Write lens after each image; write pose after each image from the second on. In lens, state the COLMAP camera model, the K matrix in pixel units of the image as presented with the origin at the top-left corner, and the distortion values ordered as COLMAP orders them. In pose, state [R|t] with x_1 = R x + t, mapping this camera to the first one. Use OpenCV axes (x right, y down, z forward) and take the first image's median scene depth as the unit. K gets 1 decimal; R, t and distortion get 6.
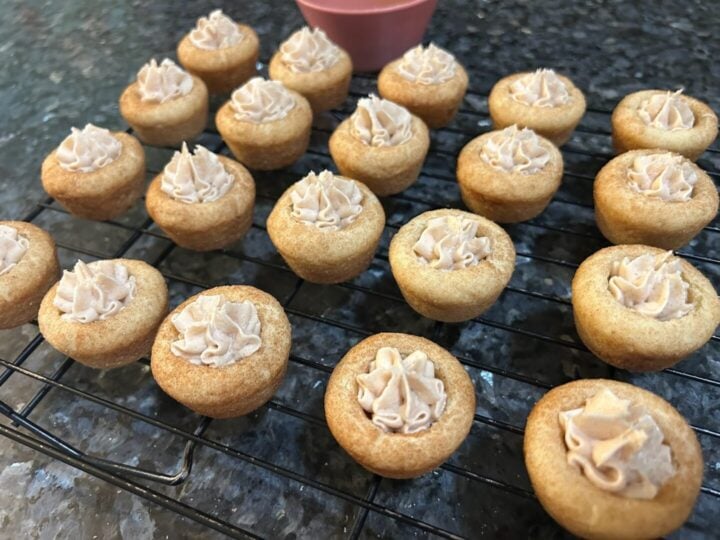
lens RADIAL K [[572.5, 0, 355.5], [0, 572.5, 258.2], [0, 0, 1]] dist [0.011377, -0.050952]
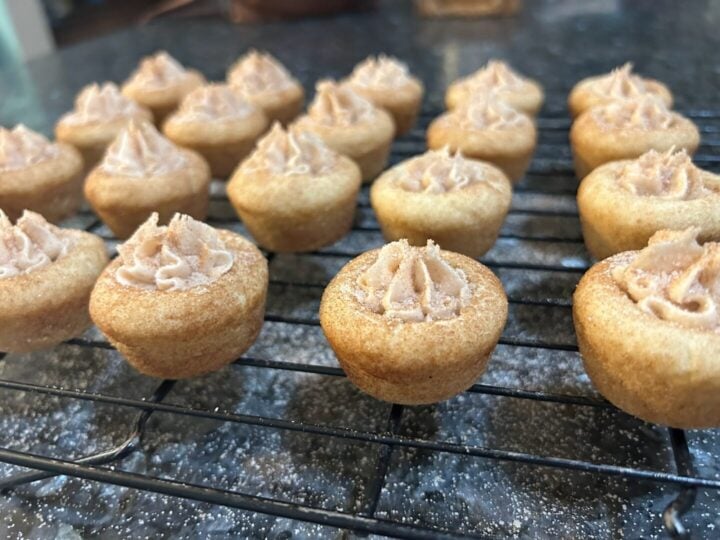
lens RADIAL K [[572.5, 0, 358.3], [0, 572.5, 268.8], [0, 0, 1]] dist [0.011377, -0.050952]
pose [[0.990605, -0.073843, 0.115106, -0.071566], [0.101807, 0.960178, -0.260179, 0.329188], [-0.091310, 0.269453, 0.958675, 0.184364]]
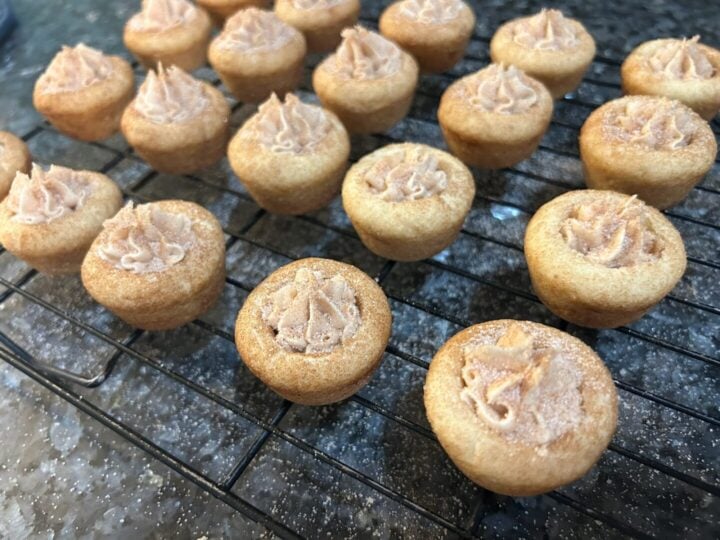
lens RADIAL K [[572.5, 0, 361.5], [0, 572.5, 259.0], [0, 0, 1]] dist [0.011377, -0.050952]
pose [[0.990186, 0.088923, -0.107818, 0.205620], [-0.086036, 0.995805, 0.031148, 0.085629], [0.110135, -0.021566, 0.993683, 0.052942]]
